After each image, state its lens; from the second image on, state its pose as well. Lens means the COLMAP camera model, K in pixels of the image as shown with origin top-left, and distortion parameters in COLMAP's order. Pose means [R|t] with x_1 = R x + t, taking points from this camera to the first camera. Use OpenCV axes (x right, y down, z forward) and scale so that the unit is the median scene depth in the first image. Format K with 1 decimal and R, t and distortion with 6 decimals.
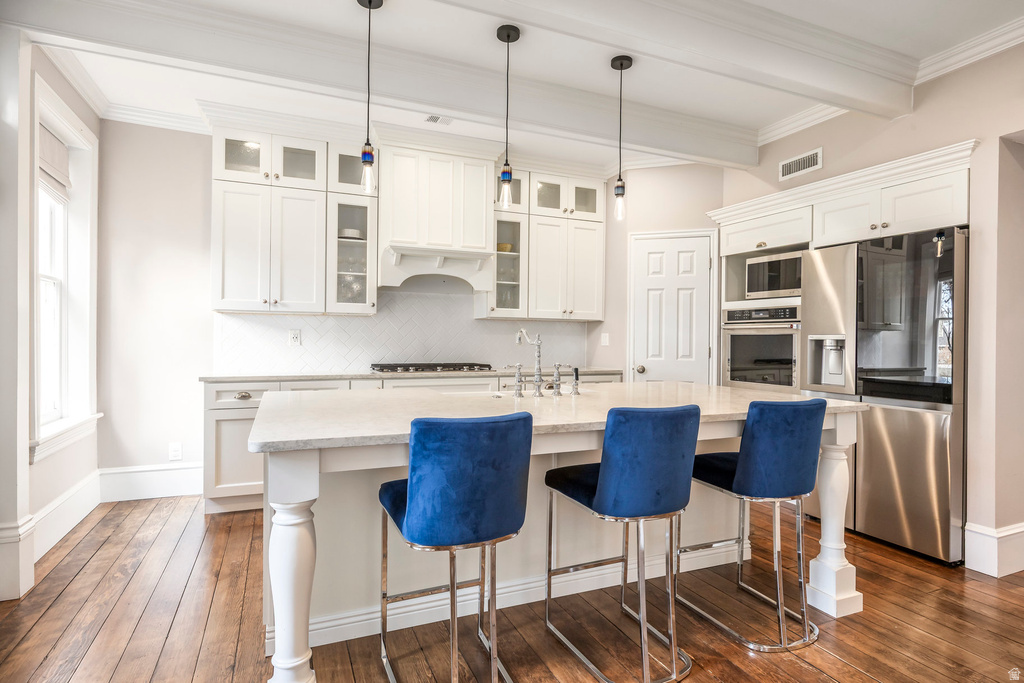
lens RADIAL K [[560.9, 0, 512.0], [0, 560.9, 341.5], [0, 0, 1]] dist [0.000260, 0.000003]
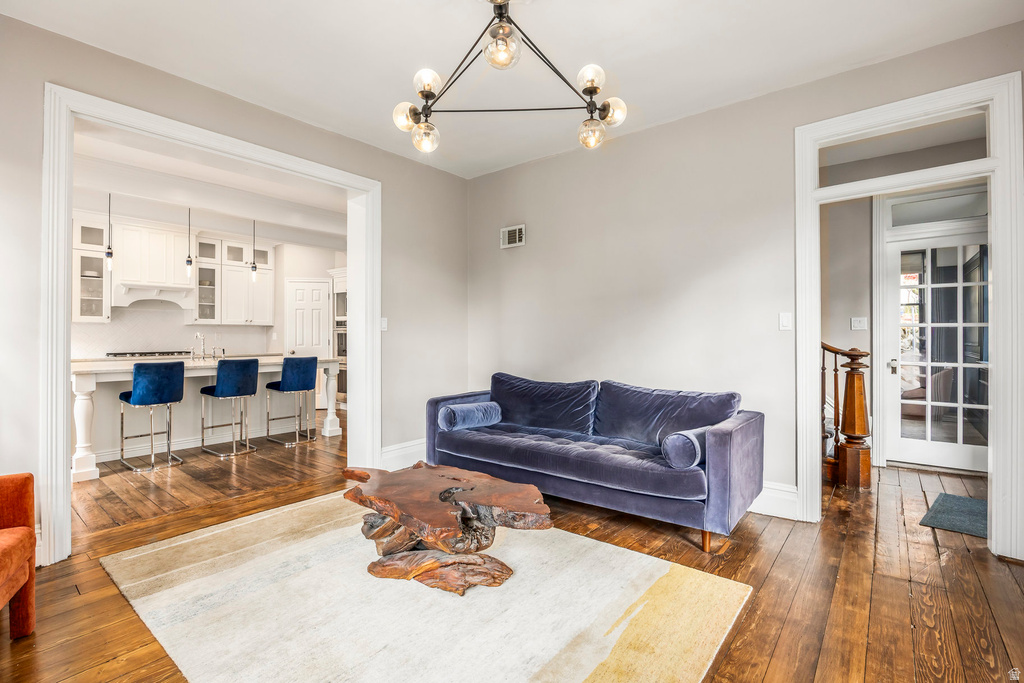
lens RADIAL K [[464.4, 0, 498.7], [0, 464.4, 334.3], [0, 0, 1]] dist [-0.001421, -0.000041]
pose [[0.887997, -0.008975, 0.459762, 0.144966], [0.012246, 0.999916, -0.004133, 0.005120], [-0.459686, 0.009300, 0.888033, -0.736086]]
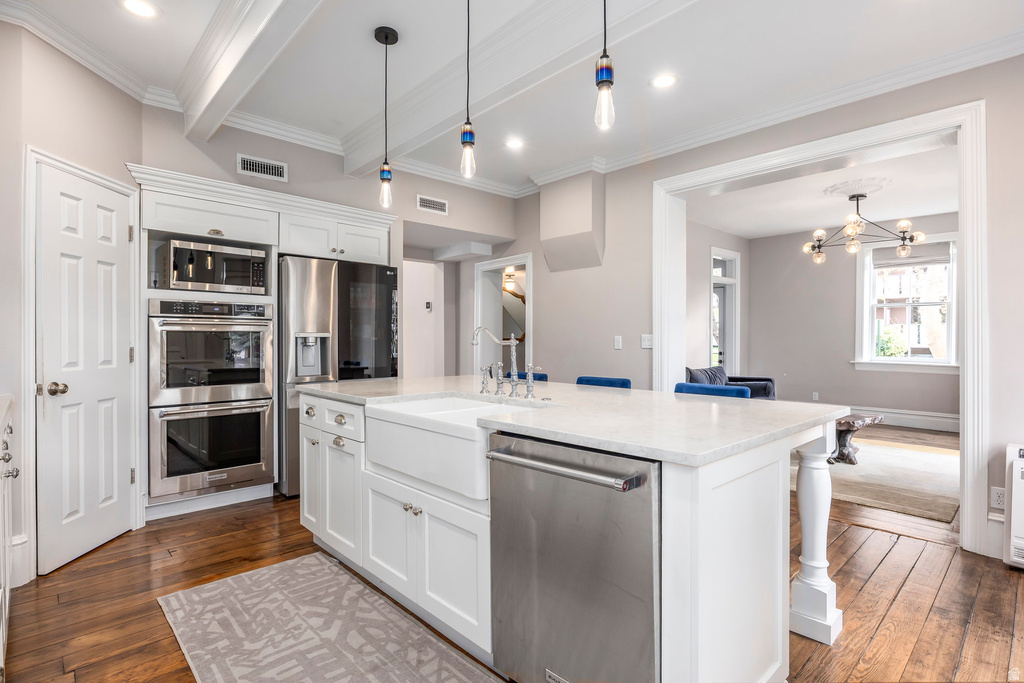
lens RADIAL K [[504.7, 0, 512.0], [0, 504.7, 341.5], [0, 0, 1]] dist [-0.000477, -0.000052]
pose [[-0.355082, -0.012080, 0.934757, -0.470895], [0.003194, 0.999895, 0.014135, -0.006850], [-0.934830, 0.008004, -0.355007, 0.819039]]
